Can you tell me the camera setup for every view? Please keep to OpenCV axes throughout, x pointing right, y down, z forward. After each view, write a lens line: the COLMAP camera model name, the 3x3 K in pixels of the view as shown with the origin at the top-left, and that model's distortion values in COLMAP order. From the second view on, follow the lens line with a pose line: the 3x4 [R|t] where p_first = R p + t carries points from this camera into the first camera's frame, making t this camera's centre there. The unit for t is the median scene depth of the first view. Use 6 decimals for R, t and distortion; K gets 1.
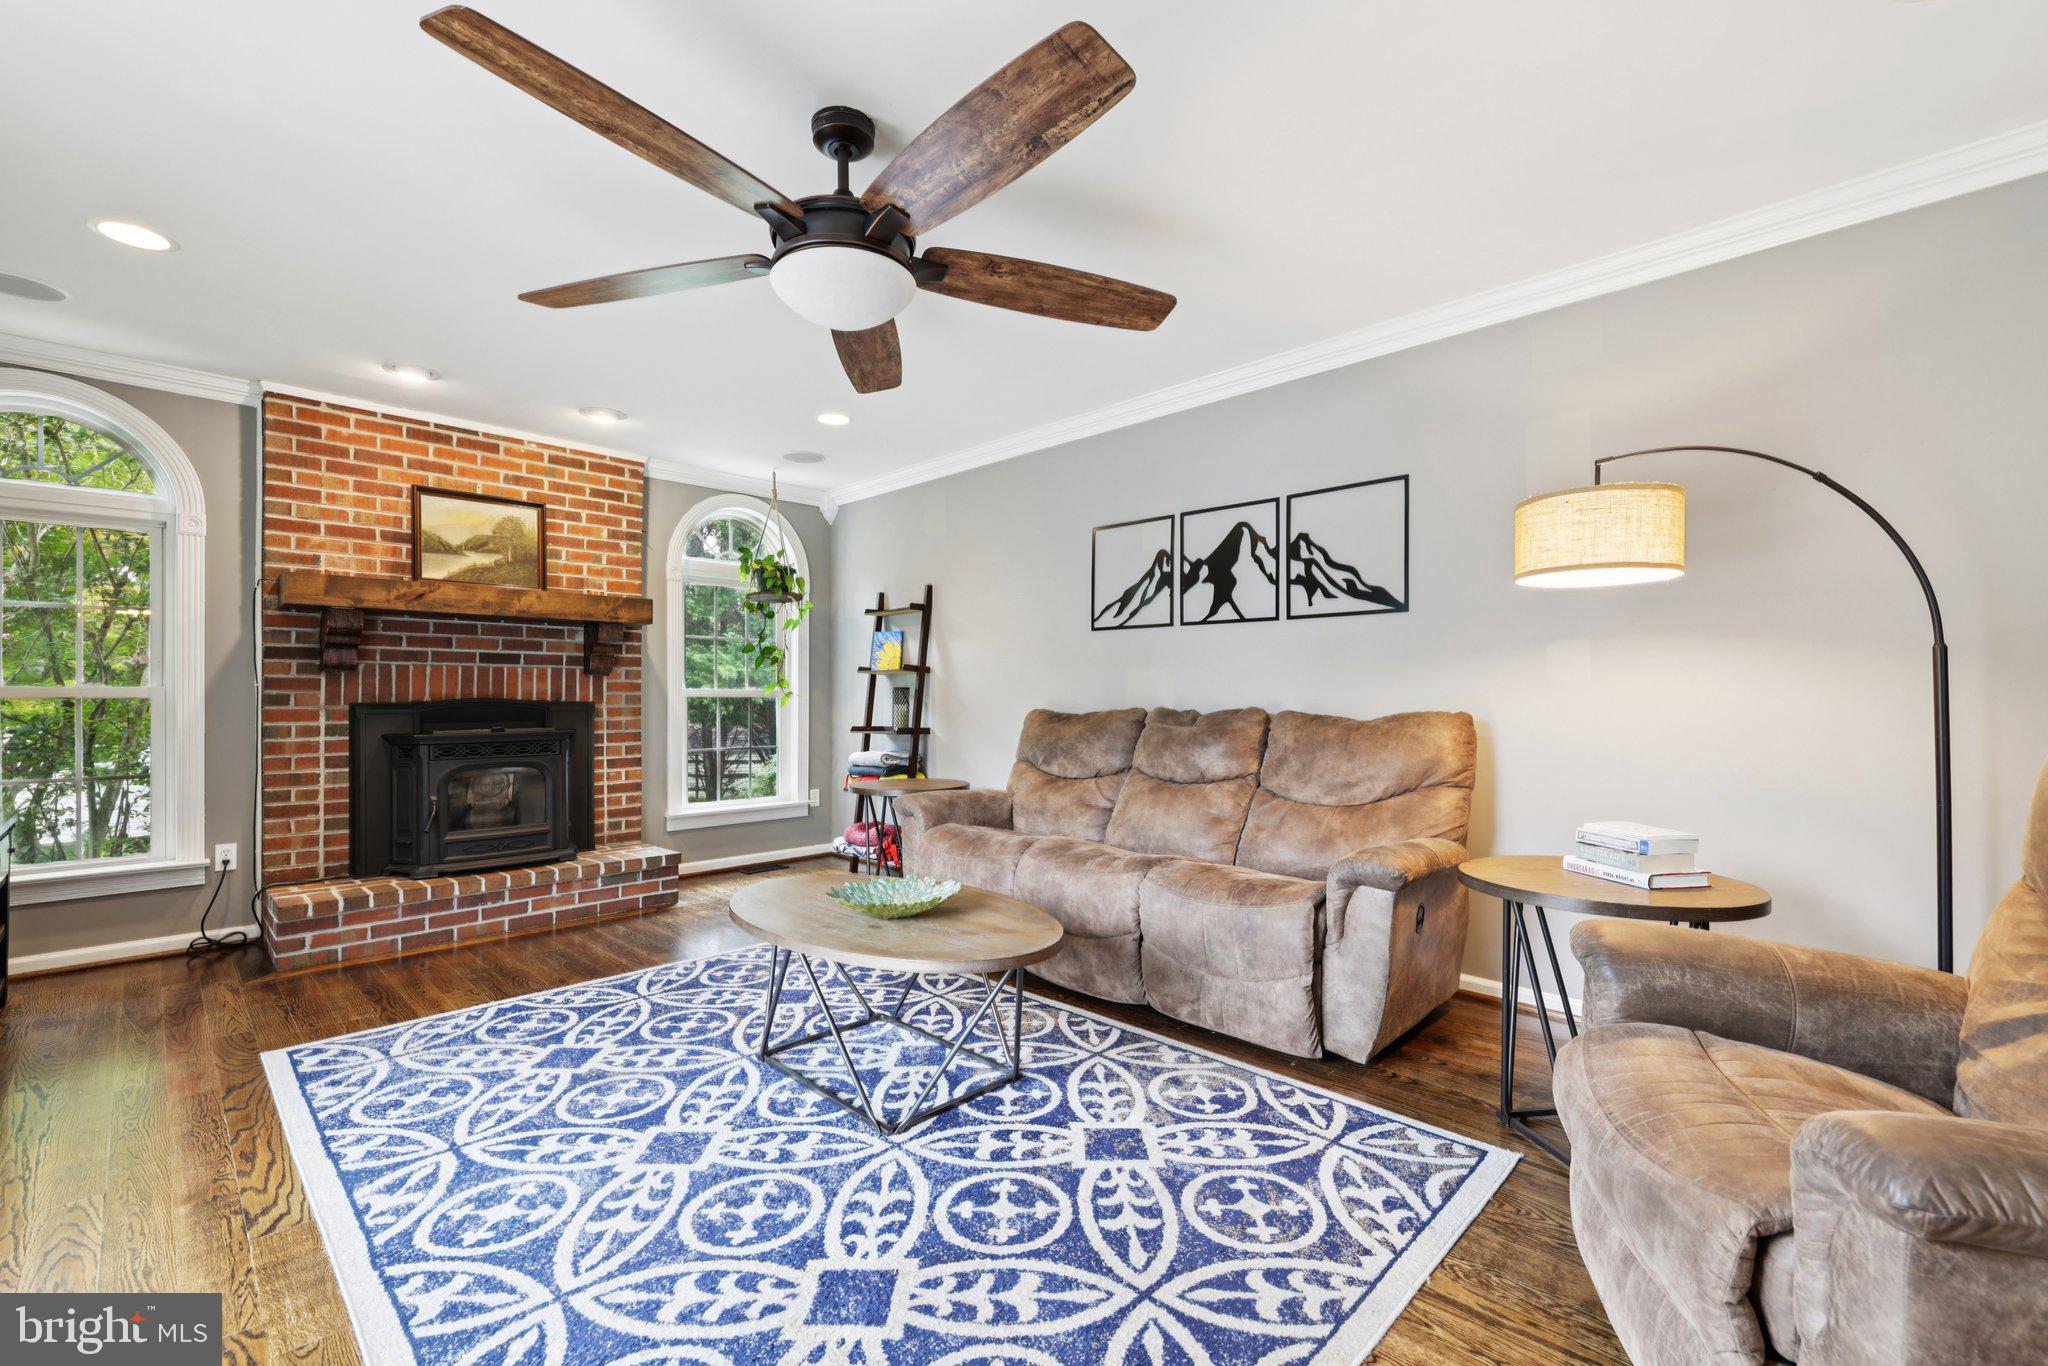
lens RADIAL K [[865.1, 0, 1015.7], [0, 865.1, 690.6], [0, 0, 1]] dist [0.000457, -0.000228]
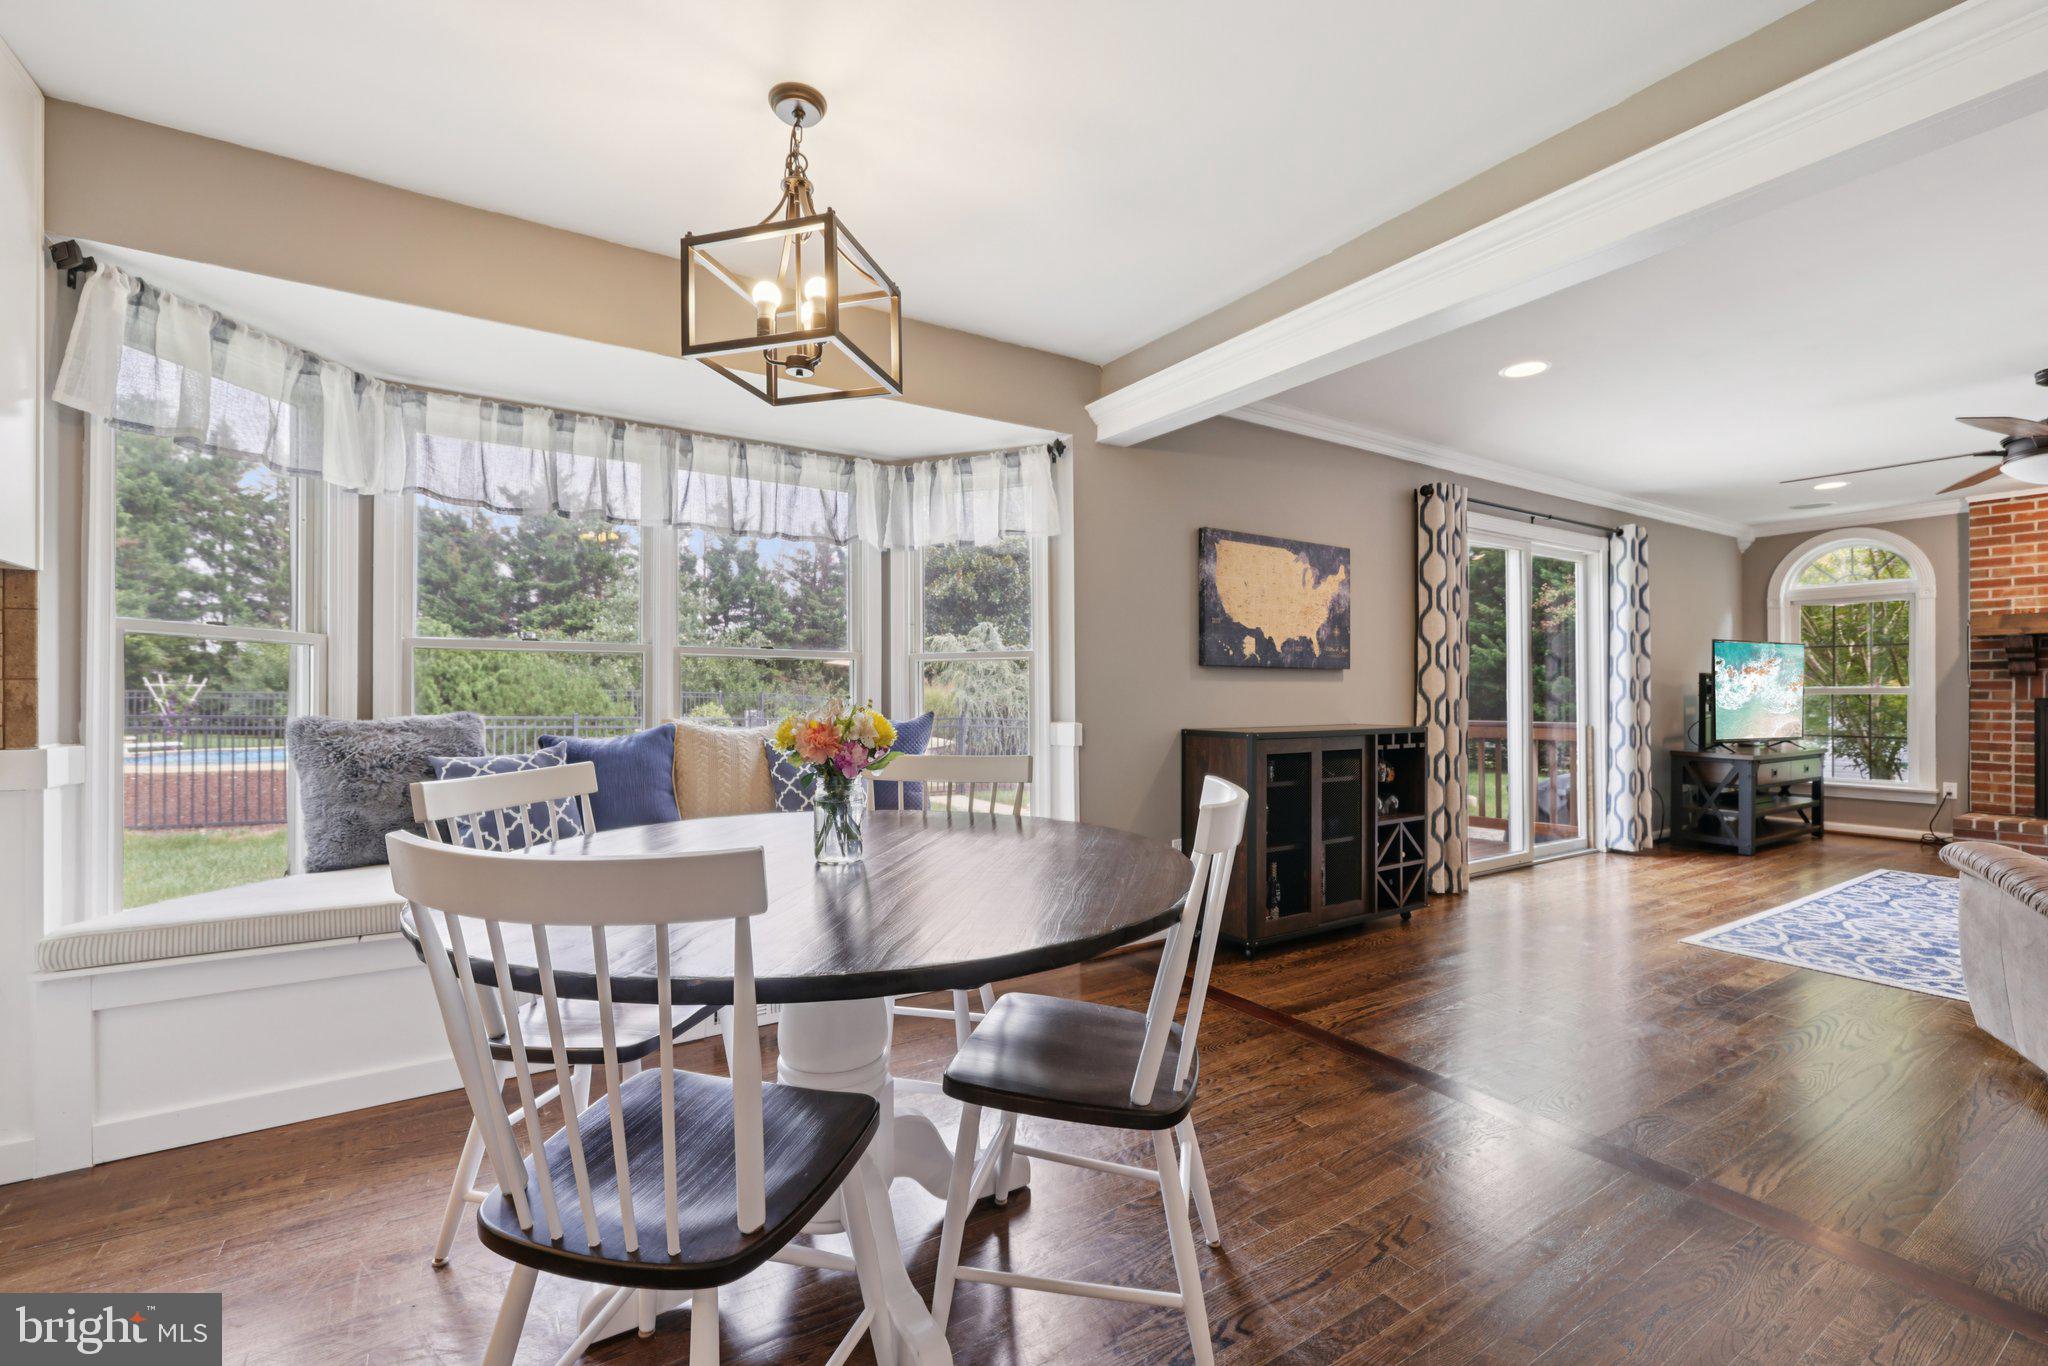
lens RADIAL K [[865.1, 0, 1015.8], [0, 865.1, 691.0], [0, 0, 1]] dist [0.000457, -0.000228]
pose [[-0.223537, 0.003174, -0.974690, 1.080952], [0.010959, 0.999940, 0.000743, -0.018170], [0.974634, -0.010515, -0.223558, -0.362633]]
